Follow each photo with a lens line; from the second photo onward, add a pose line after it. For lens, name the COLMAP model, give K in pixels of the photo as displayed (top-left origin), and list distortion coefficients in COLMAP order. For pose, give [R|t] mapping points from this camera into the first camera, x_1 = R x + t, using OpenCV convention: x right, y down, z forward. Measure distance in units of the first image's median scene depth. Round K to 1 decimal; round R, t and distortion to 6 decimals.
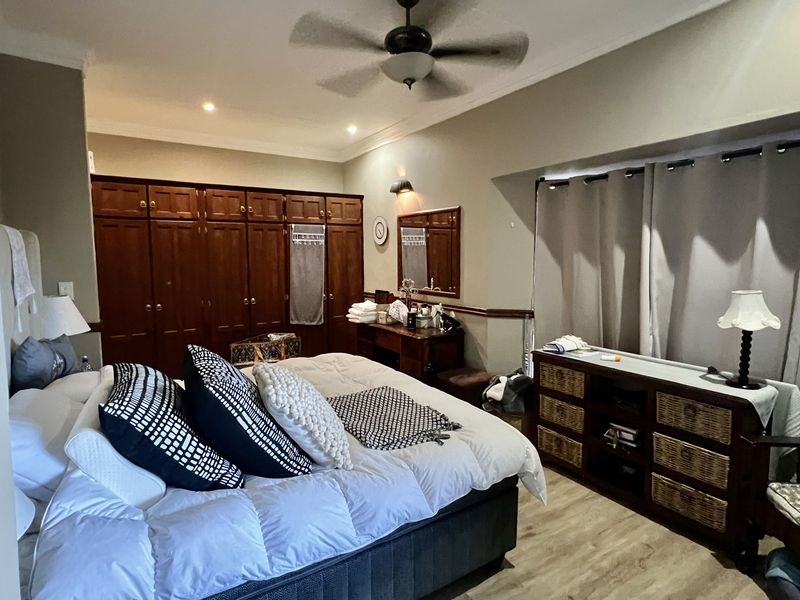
lens RADIAL K [[435.9, 0, 391.5], [0, 435.9, 299.7], [0, 0, 1]] dist [0.000028, -0.001545]
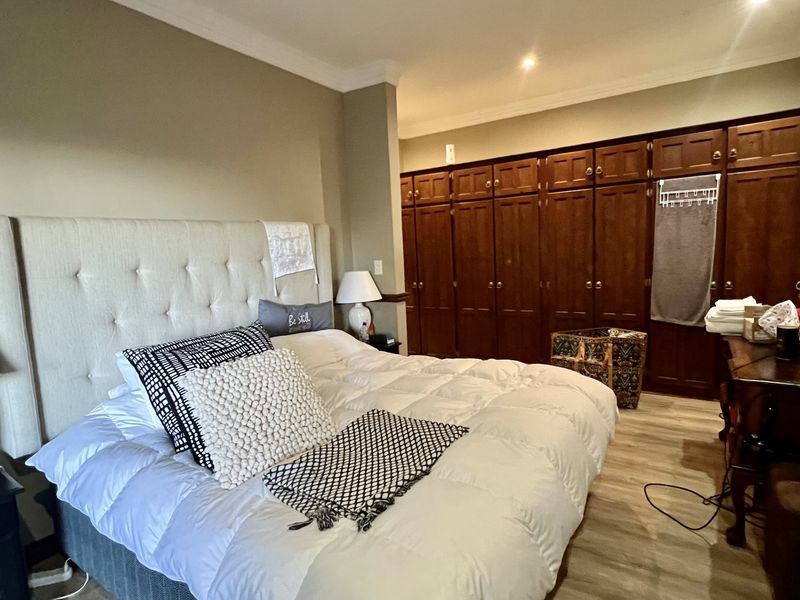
lens RADIAL K [[435.9, 0, 391.5], [0, 435.9, 299.7], [0, 0, 1]] dist [0.000028, -0.001545]
pose [[0.410516, 0.094804, -0.906912, 0.259945], [-0.042371, 0.995490, 0.084885, -0.021726], [0.910869, 0.003580, 0.412681, 0.316716]]
